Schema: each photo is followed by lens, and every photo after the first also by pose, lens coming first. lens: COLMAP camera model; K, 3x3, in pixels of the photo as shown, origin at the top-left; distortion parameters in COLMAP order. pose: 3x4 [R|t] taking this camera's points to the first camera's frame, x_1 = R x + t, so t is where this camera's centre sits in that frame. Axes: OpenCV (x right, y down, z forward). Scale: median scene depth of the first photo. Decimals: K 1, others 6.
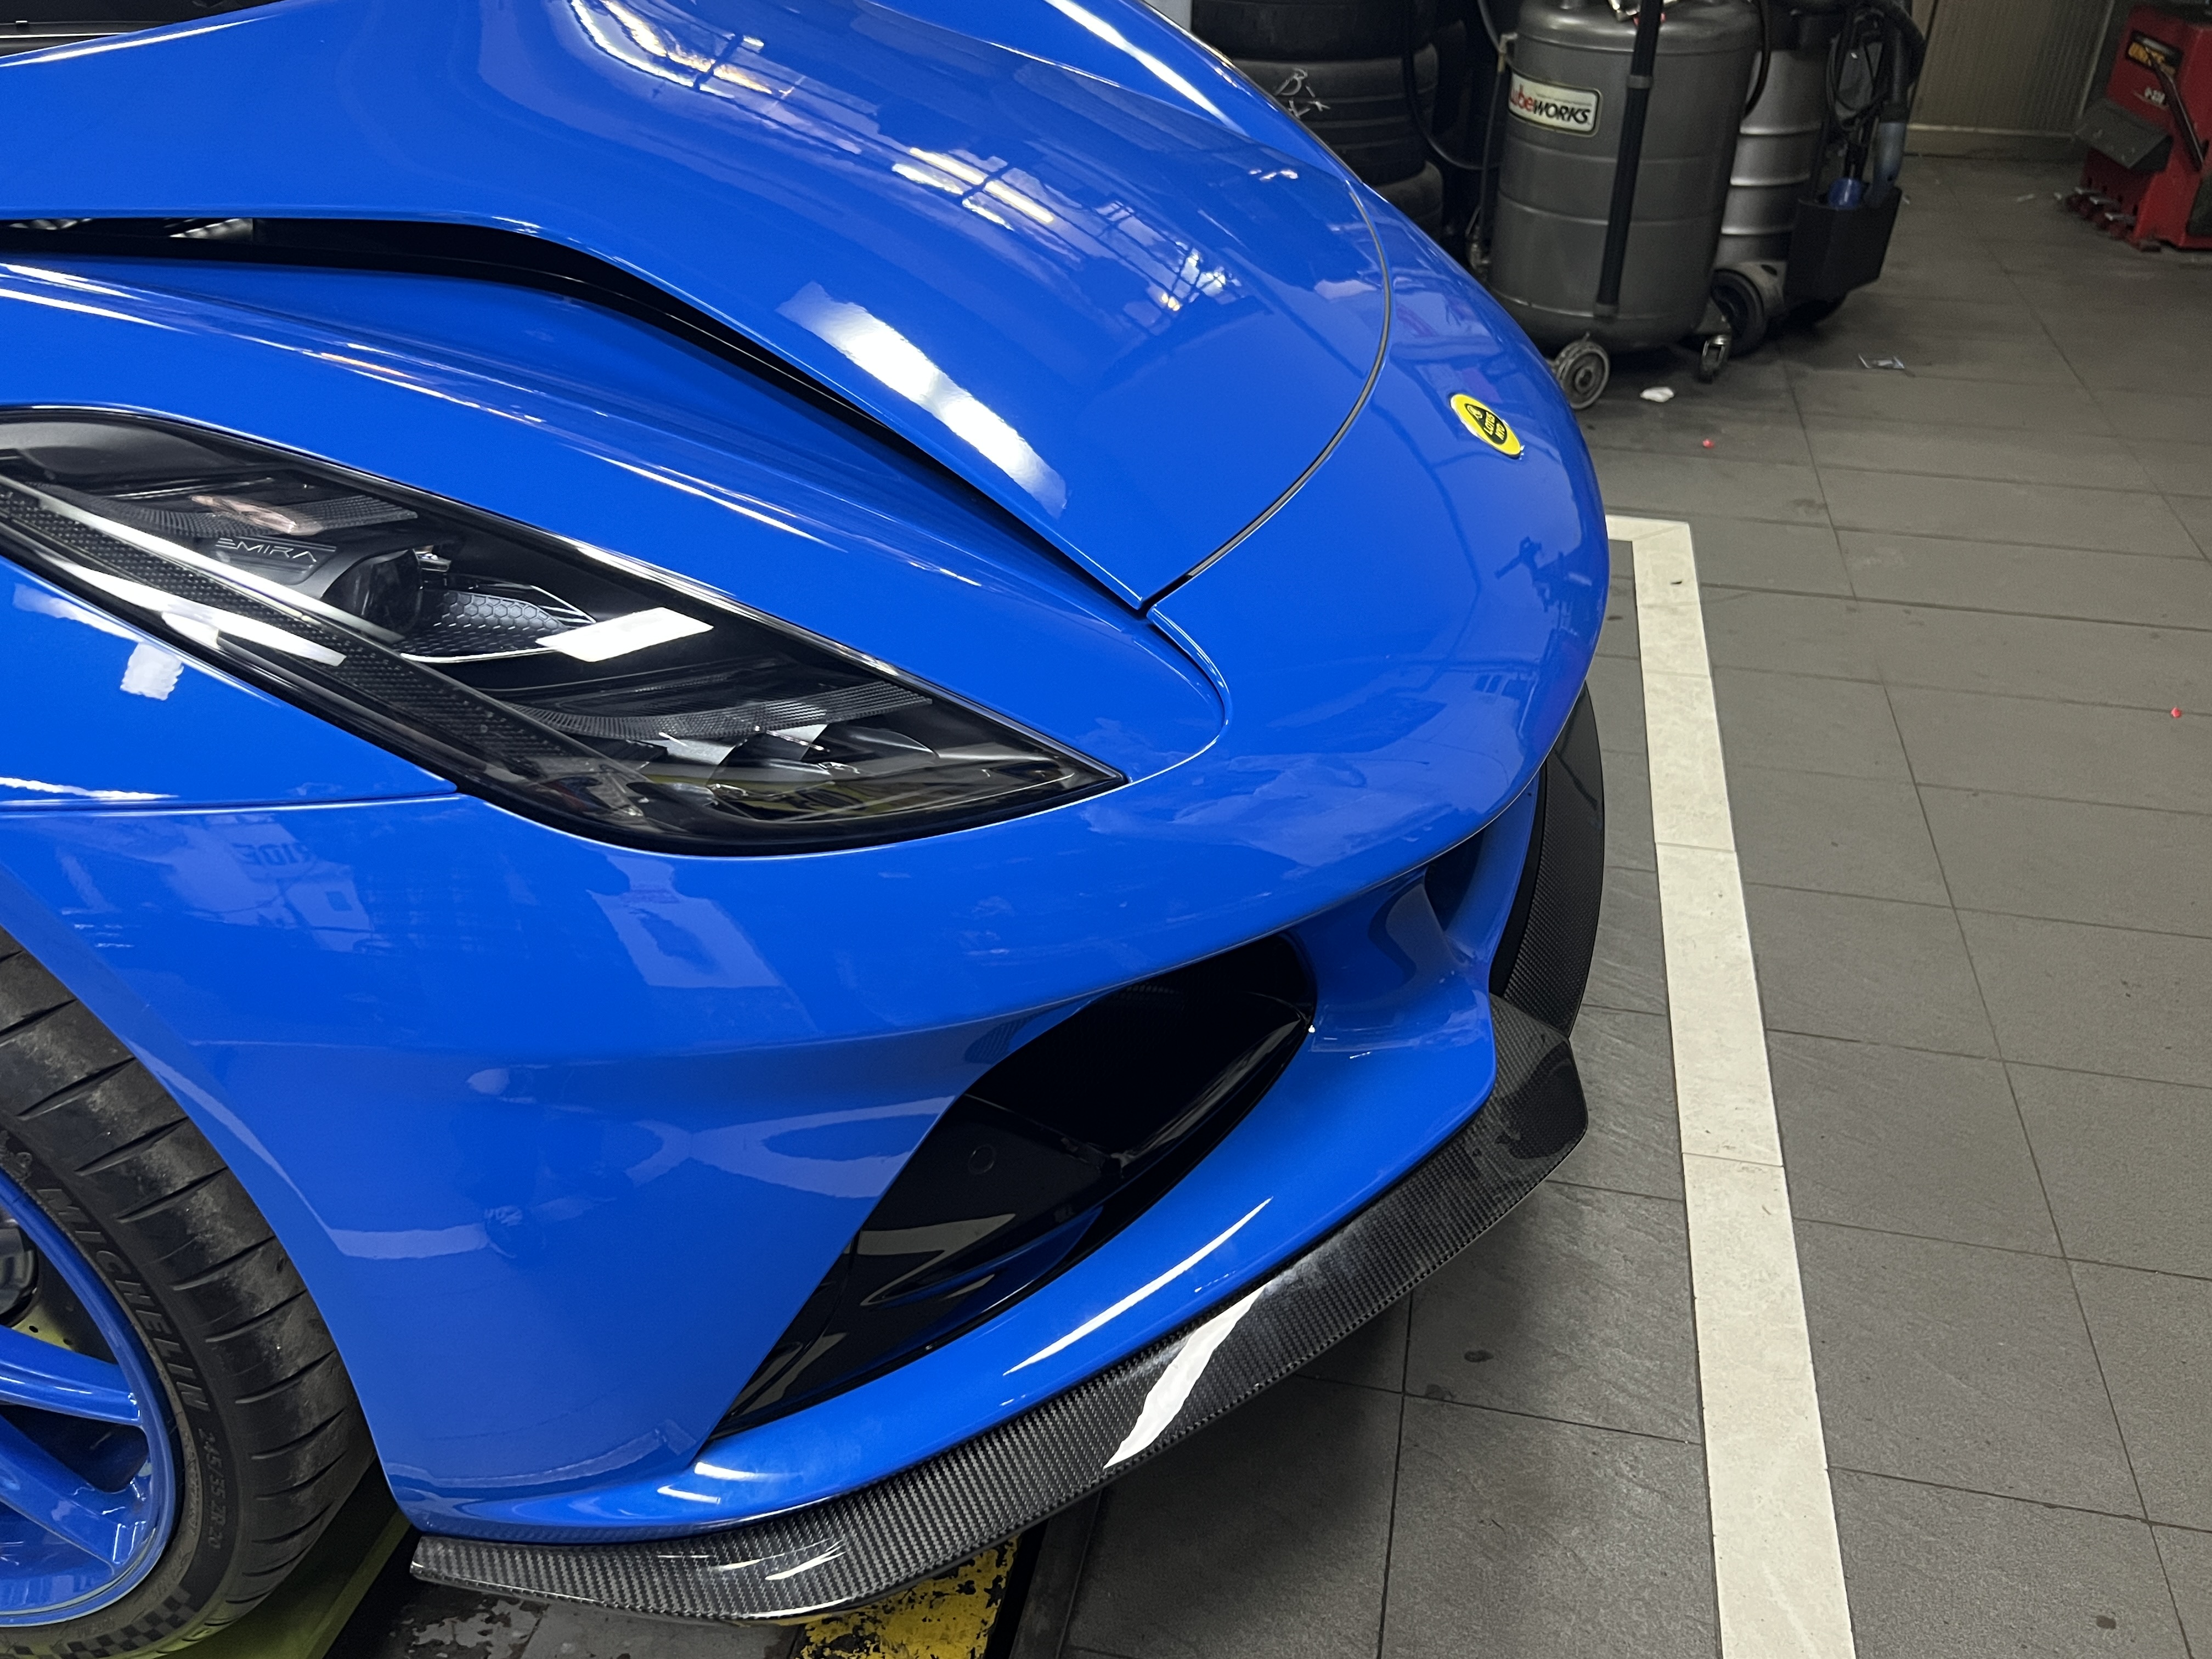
lens RADIAL K [[1846.5, 0, 1106.0], [0, 1846.5, 829.5], [0, 0, 1]] dist [0.011741, -0.002852]
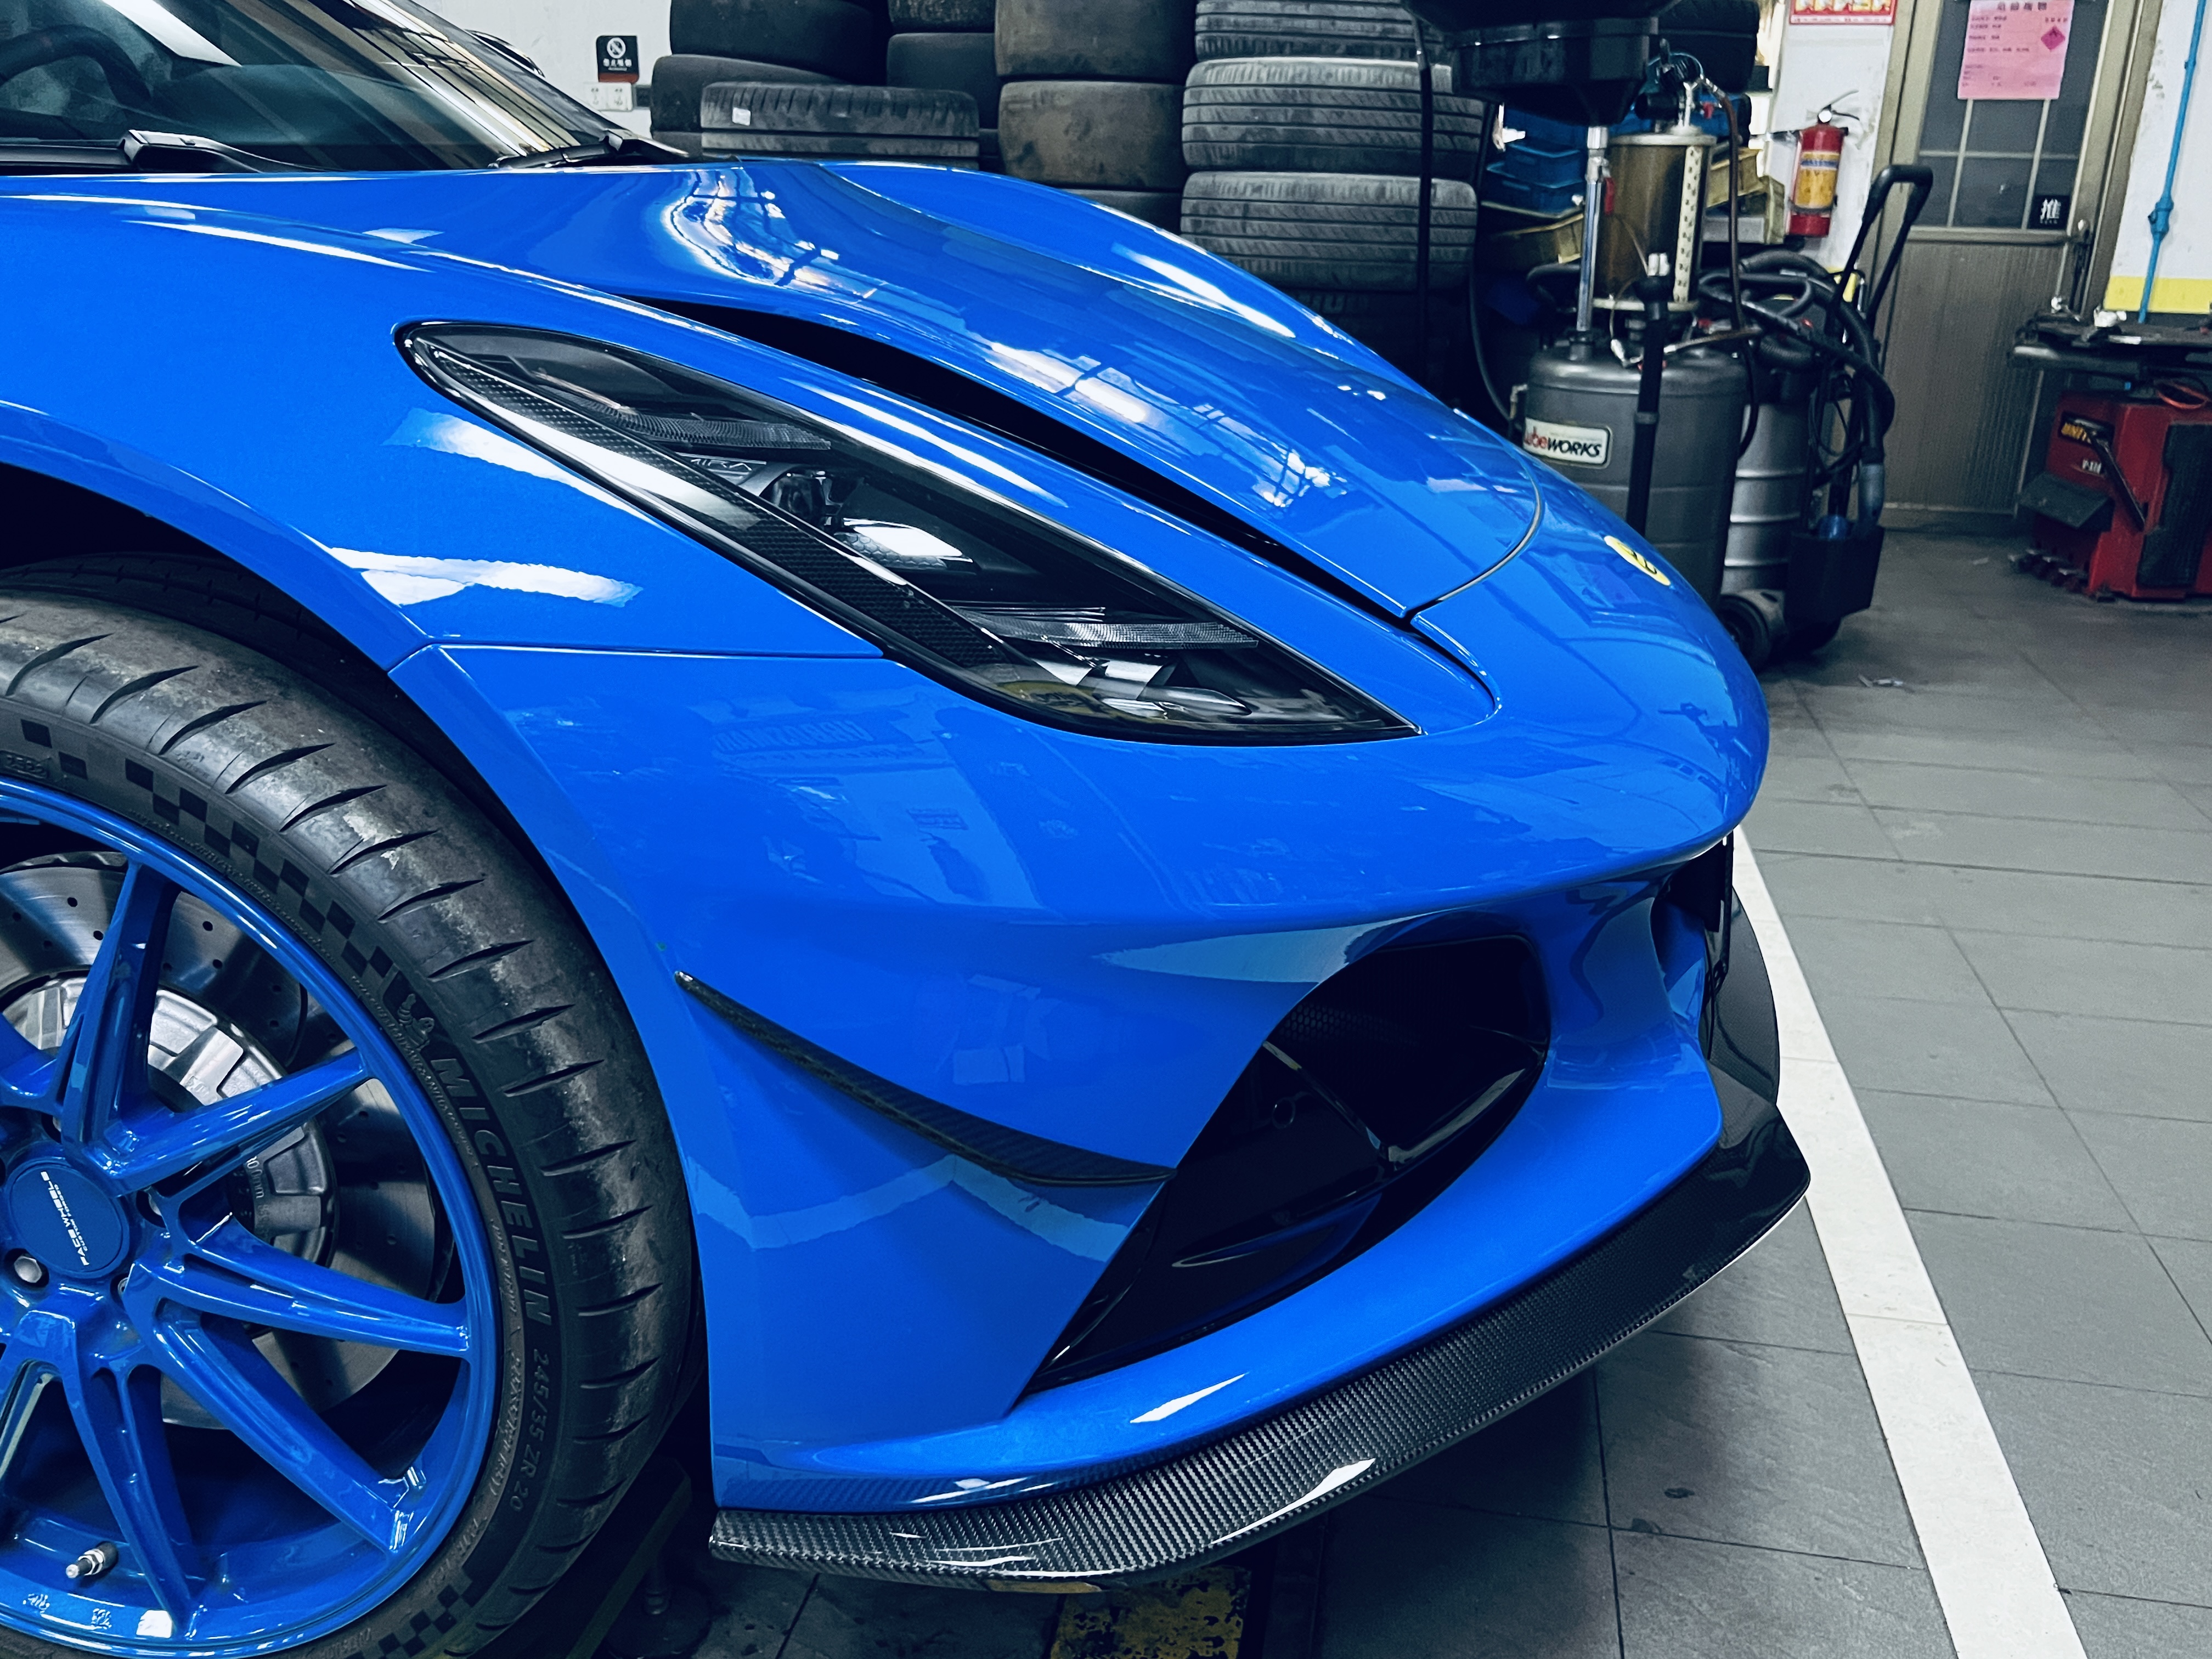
lens RADIAL K [[1887.8, 0, 1106.0], [0, 1887.8, 829.5], [0, 0, 1]] dist [0.000248, 0.009982]
pose [[0.999509, -0.000817, 0.031309, -0.073814], [0.008085, 0.972507, -0.232731, 0.099611], [-0.030258, 0.232870, 0.972037, -0.019204]]
